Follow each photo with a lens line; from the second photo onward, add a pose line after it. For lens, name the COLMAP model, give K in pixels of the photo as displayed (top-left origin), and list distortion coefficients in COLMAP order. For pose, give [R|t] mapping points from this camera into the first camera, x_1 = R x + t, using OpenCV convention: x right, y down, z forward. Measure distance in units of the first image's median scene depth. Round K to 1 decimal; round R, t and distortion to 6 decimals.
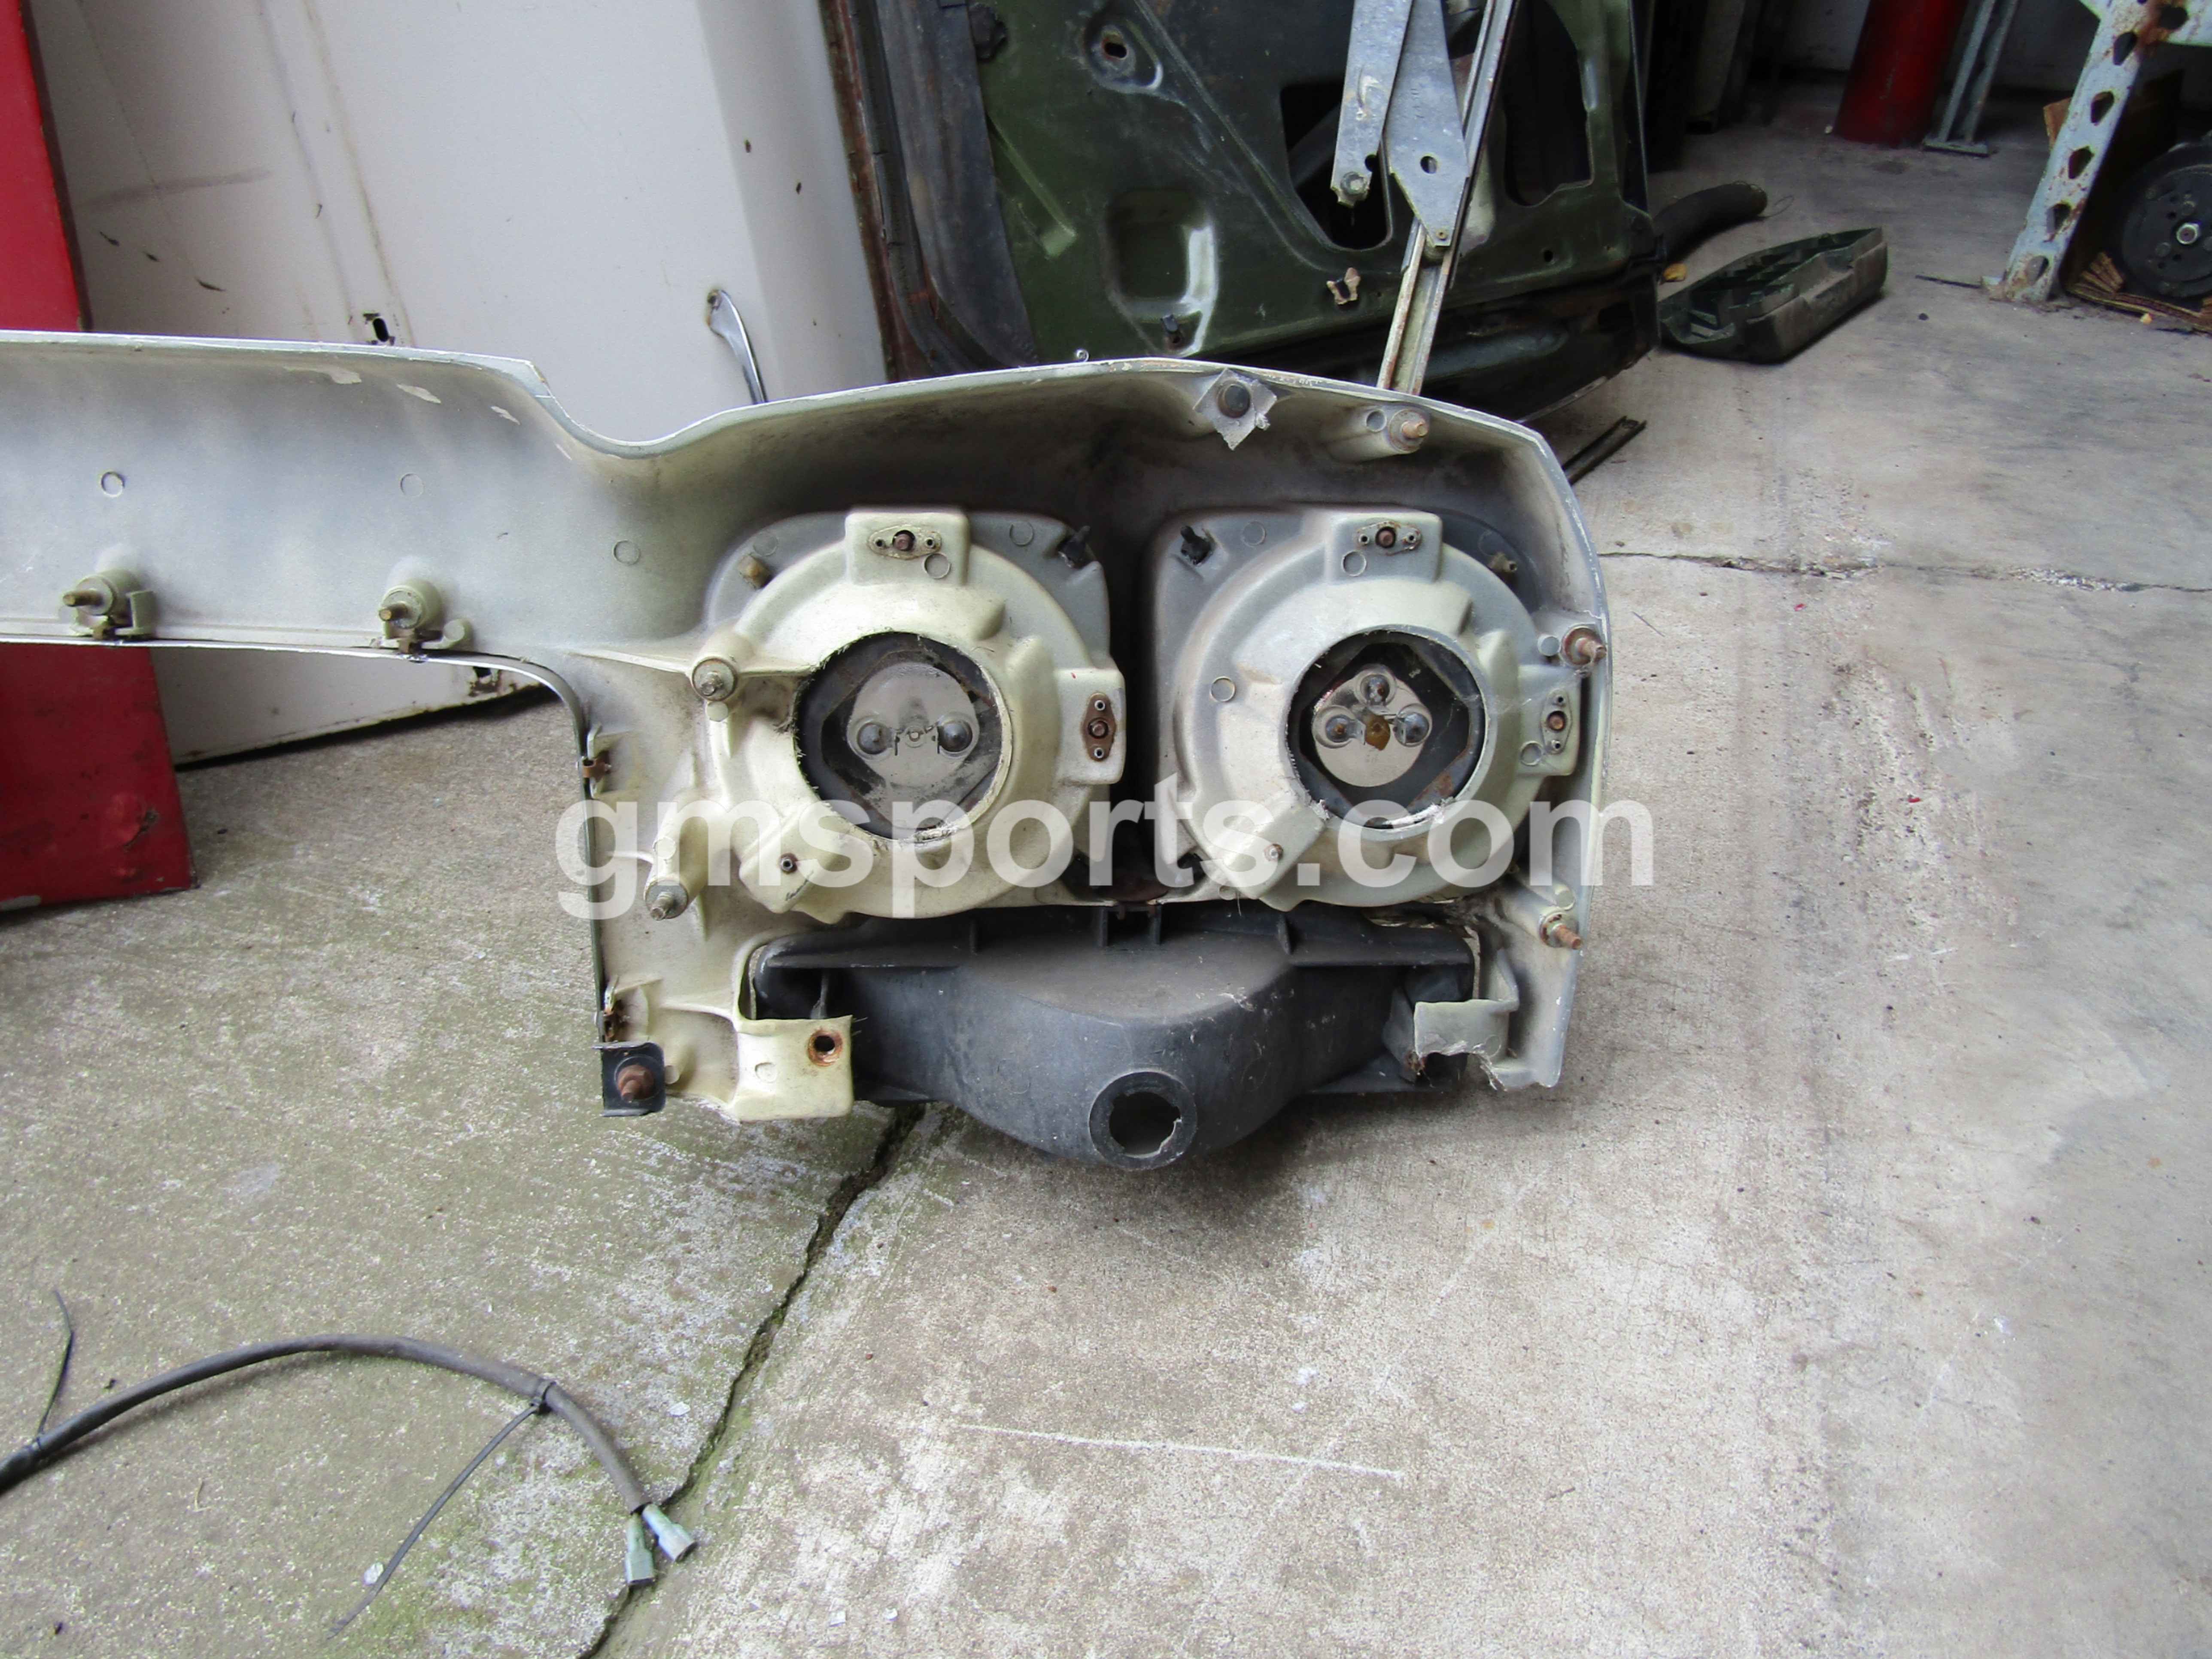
lens RADIAL K [[1575.9, 0, 1113.7], [0, 1575.9, 832.9], [0, 0, 1]] dist [-0.007893, 0.000990]
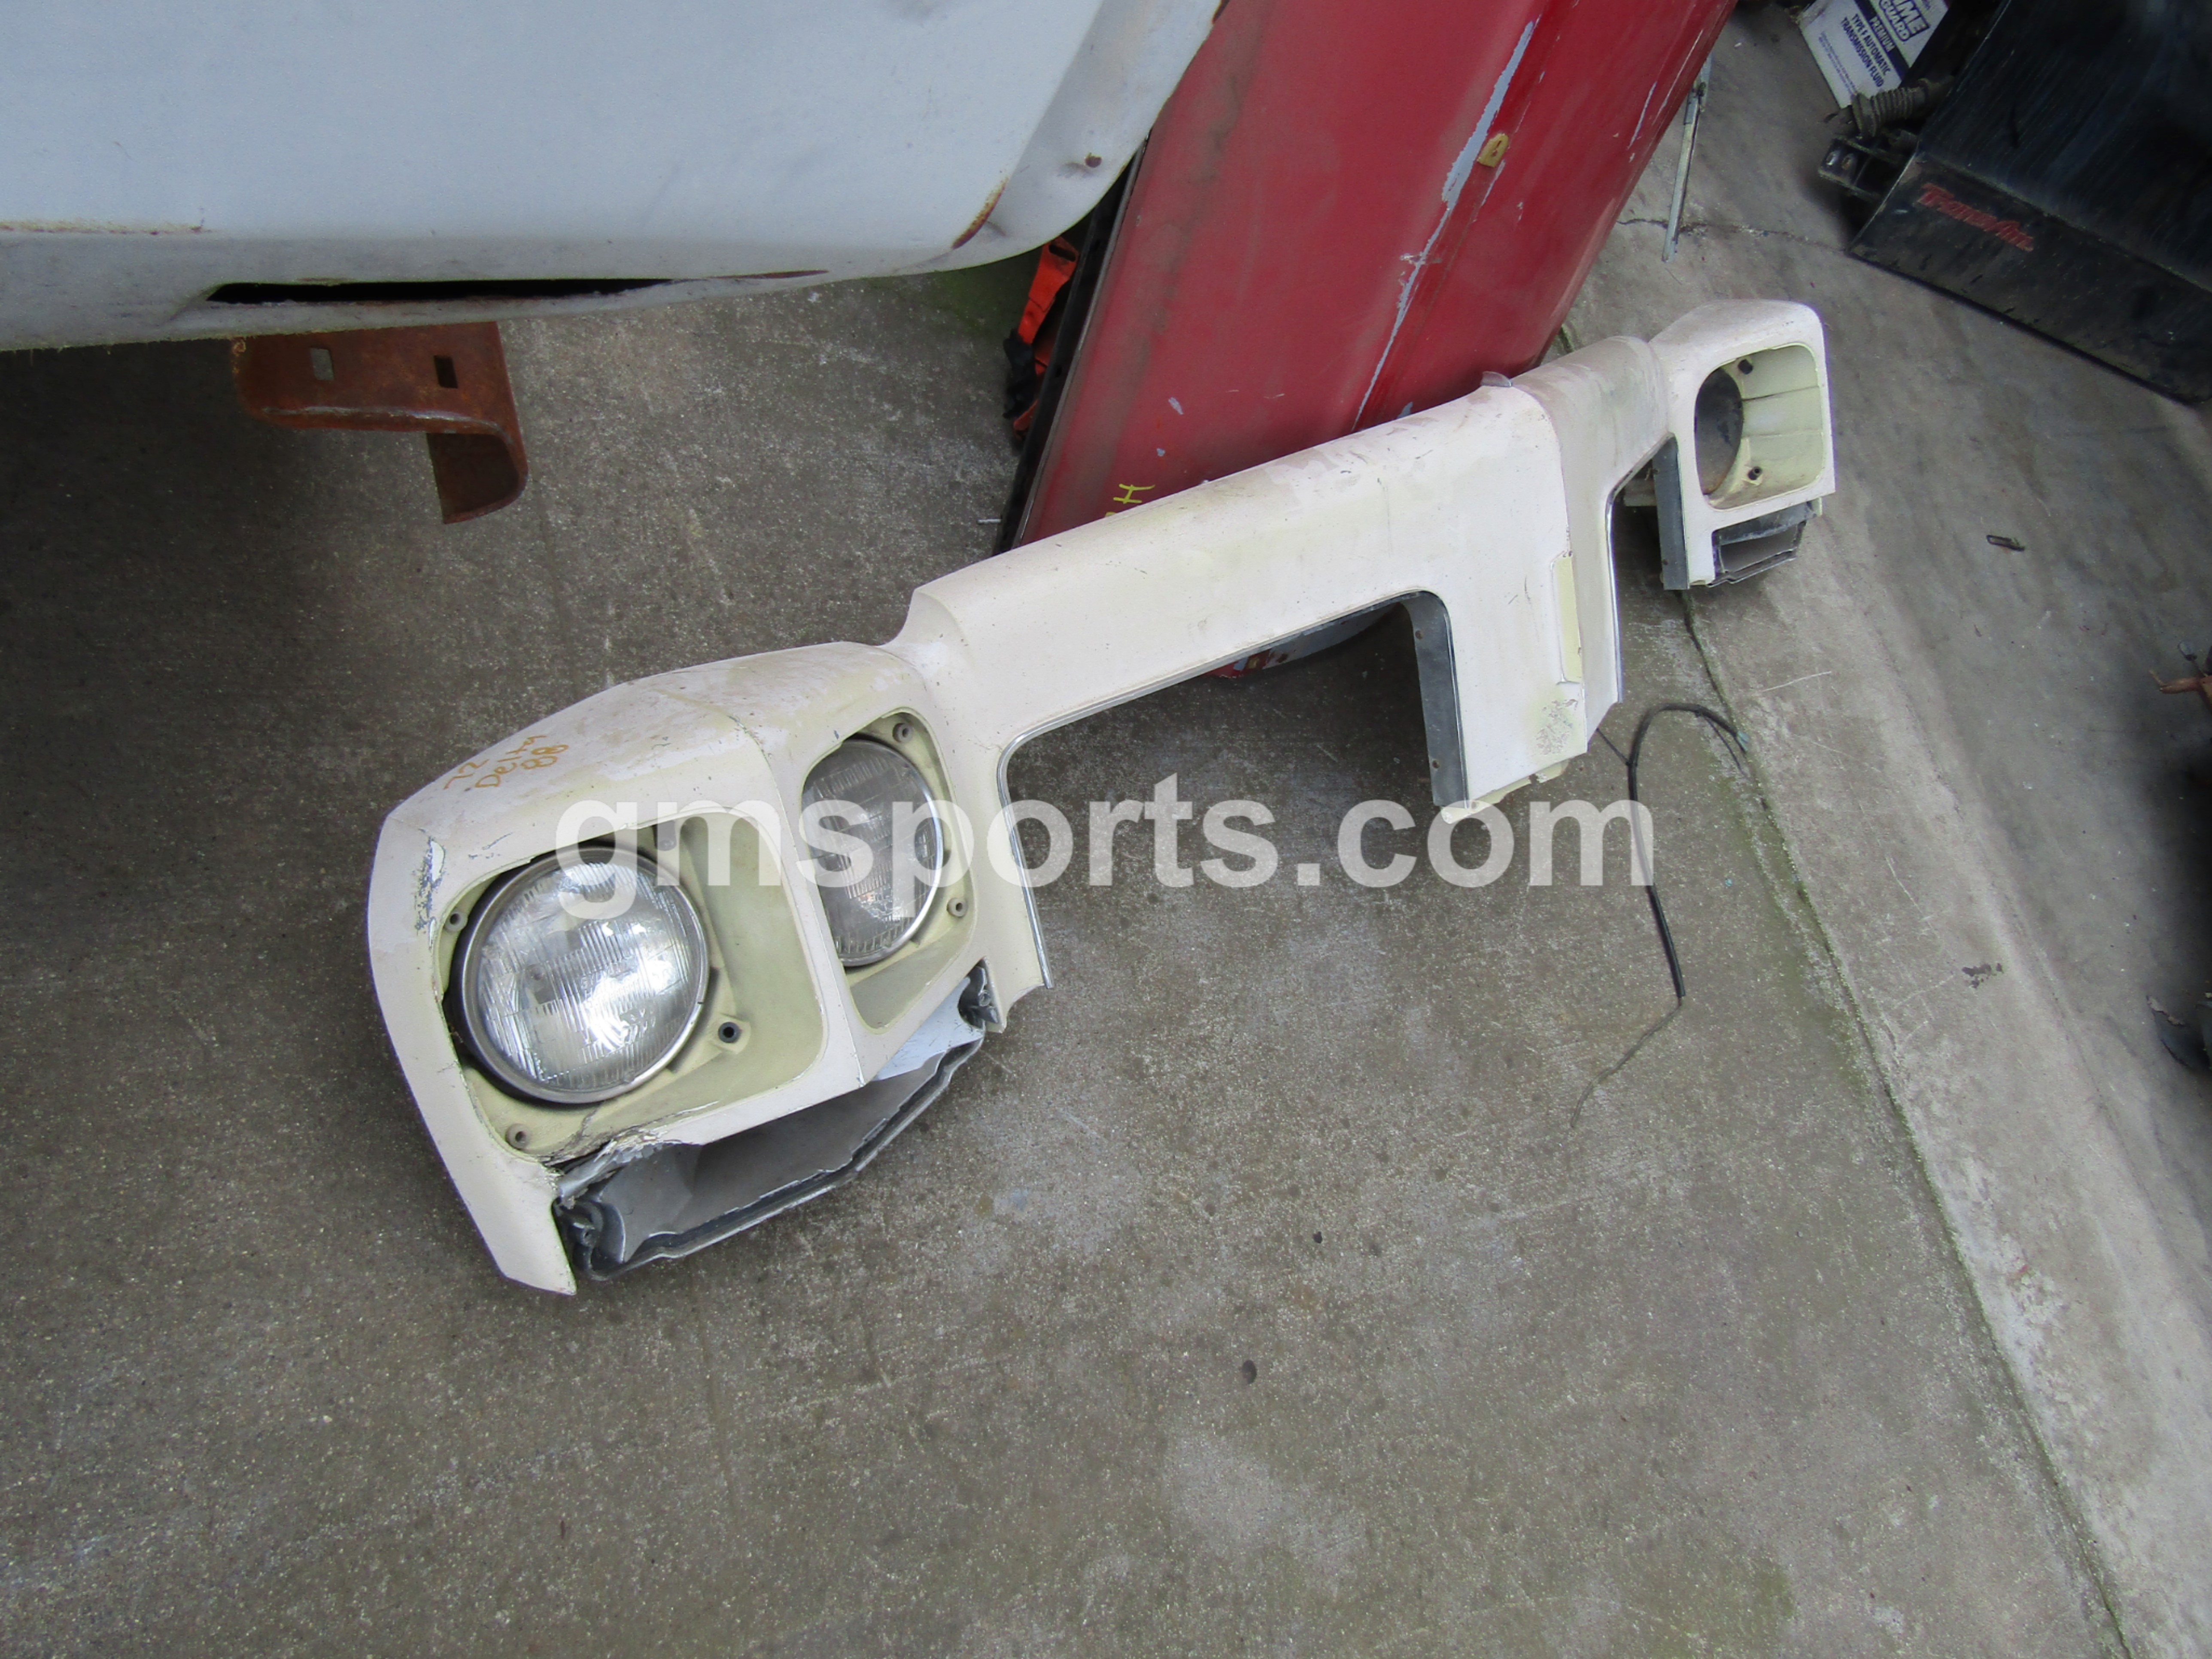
lens RADIAL K [[1575.9, 0, 1124.8], [0, 1575.9, 828.9], [0, 0, 1]] dist [-0.007893, 0.000990]
pose [[0.711725, -0.311057, 0.629834, -2.931719], [-0.093950, 0.846408, 0.524182, -0.895259], [-0.696147, -0.432246, 0.573186, -0.074778]]
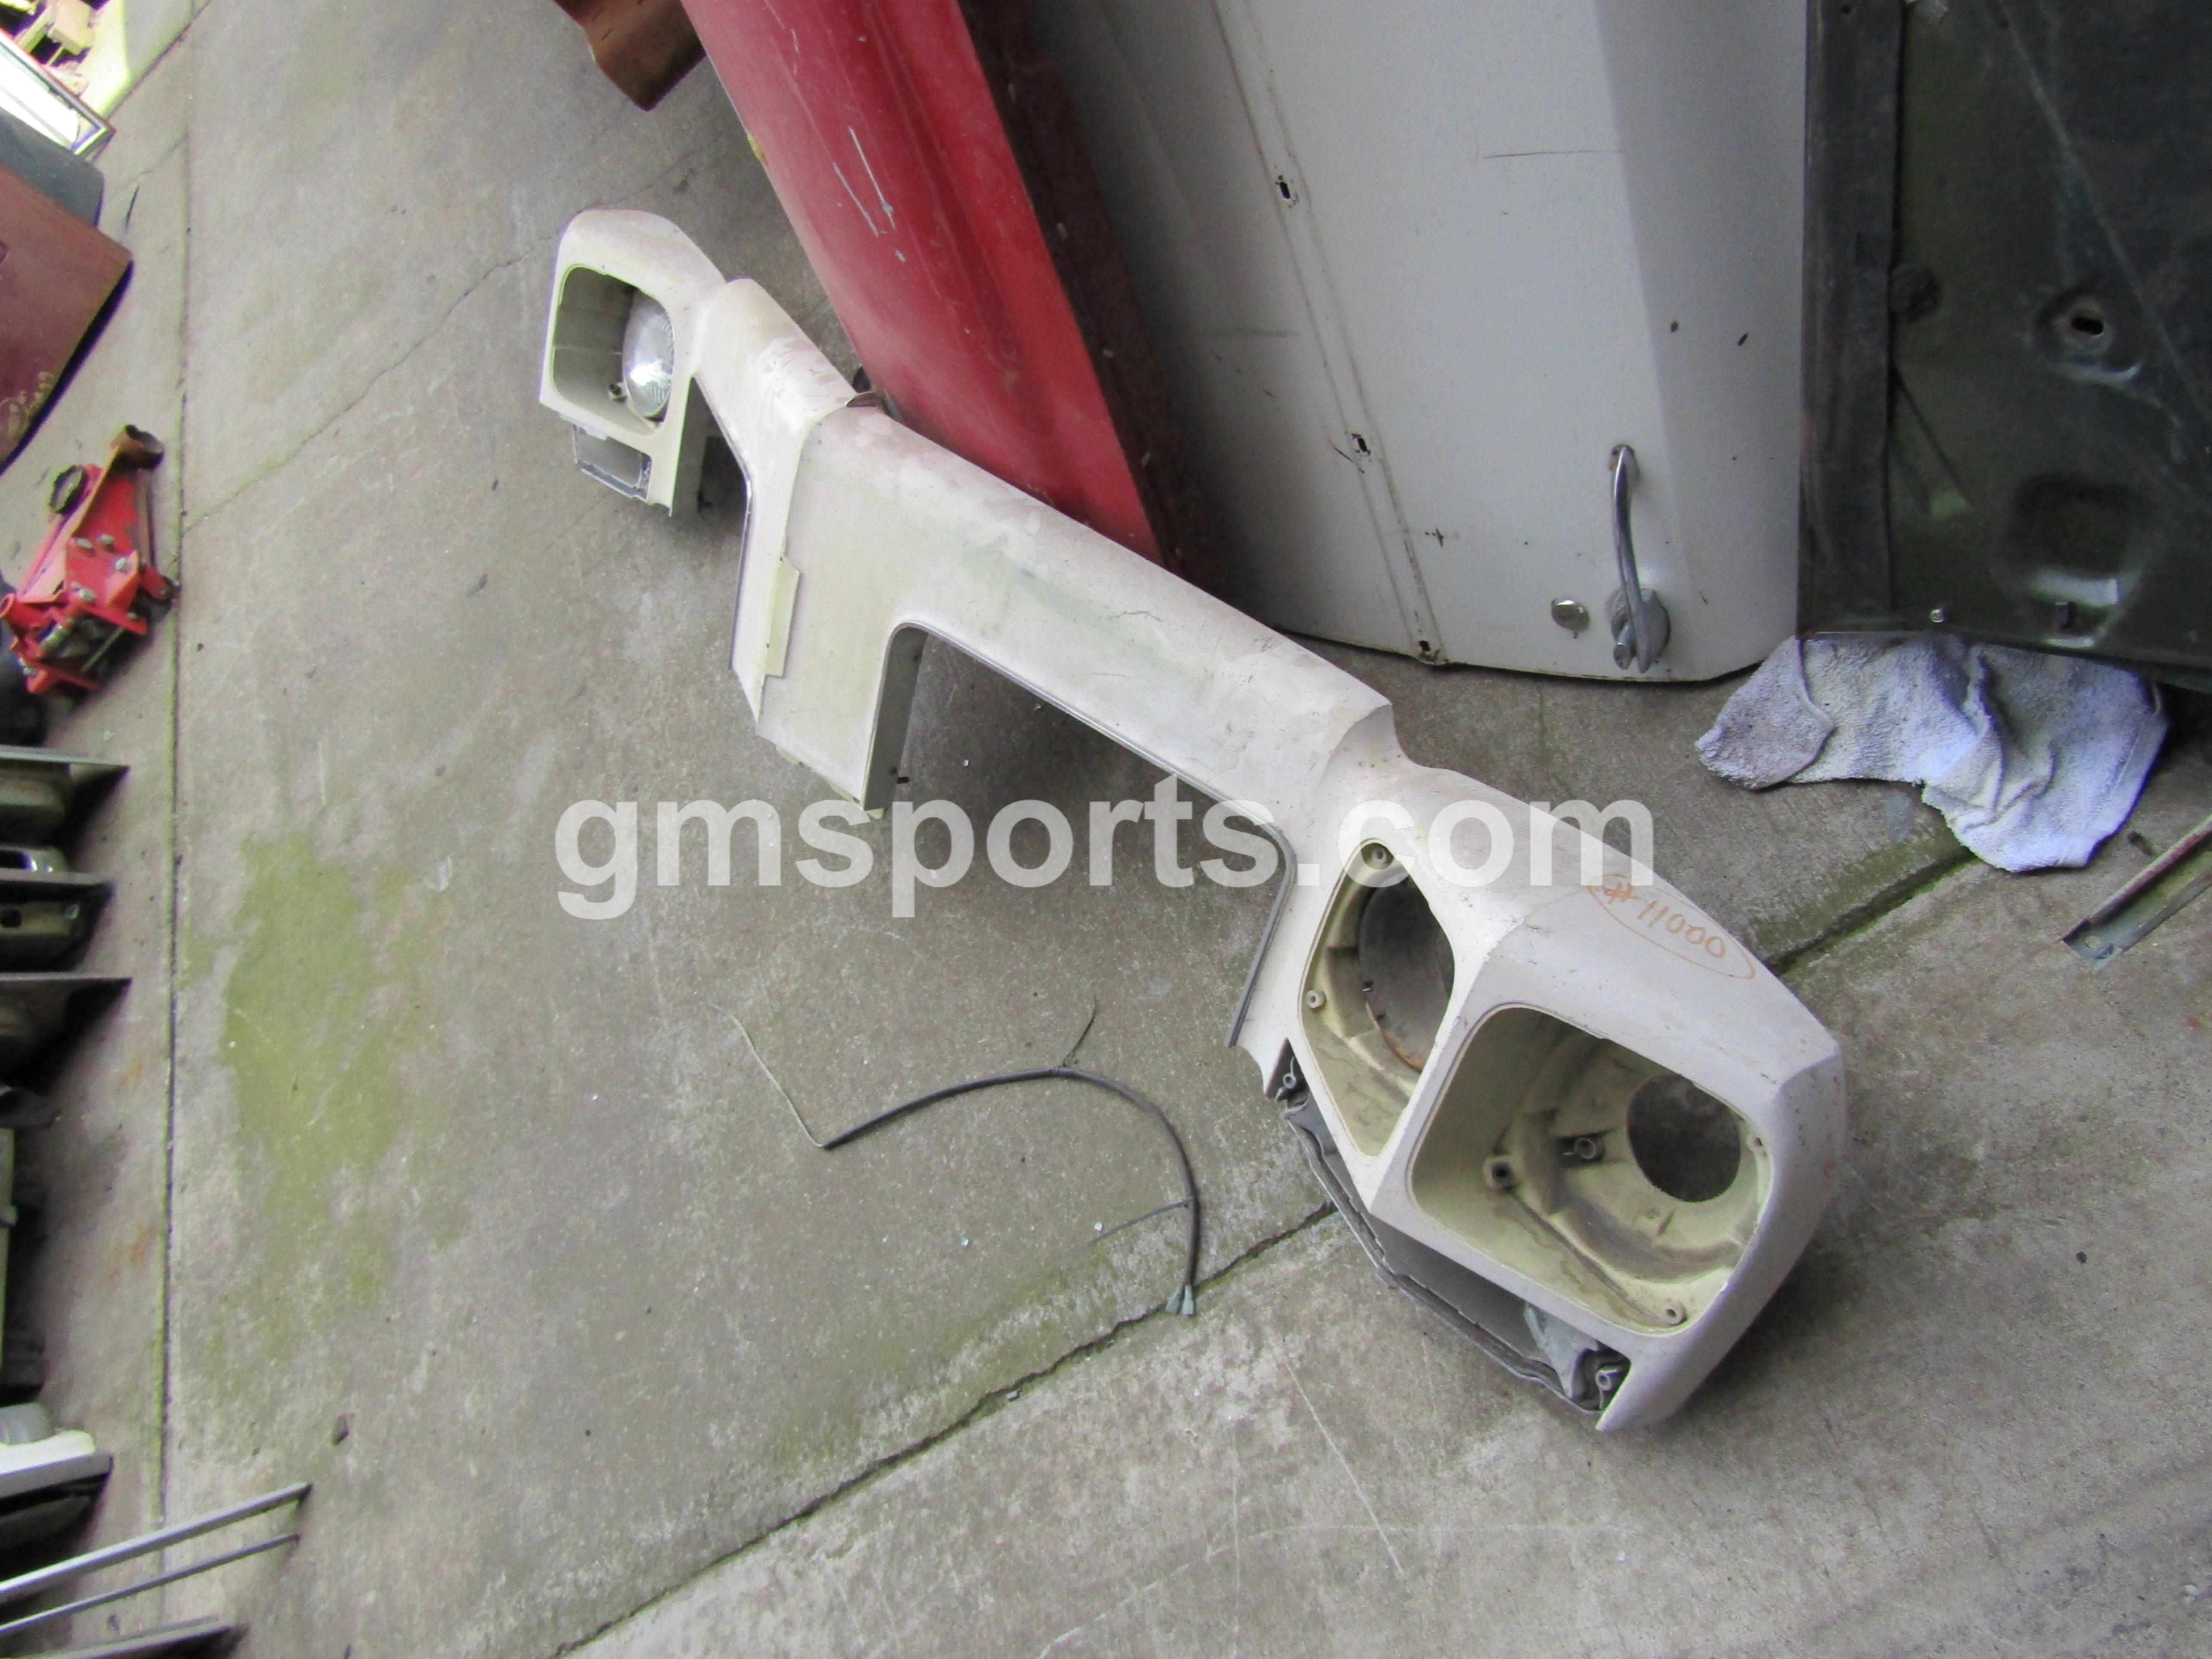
lens RADIAL K [[1575.9, 0, 1119.6], [0, 1575.9, 838.9], [0, 0, 1]] dist [-0.007893, 0.000990]
pose [[0.521770, 0.563263, -0.640695, 0.629589], [0.019831, 0.742821, 0.669197, -1.319223], [0.852856, -0.361872, 0.376411, 0.287295]]
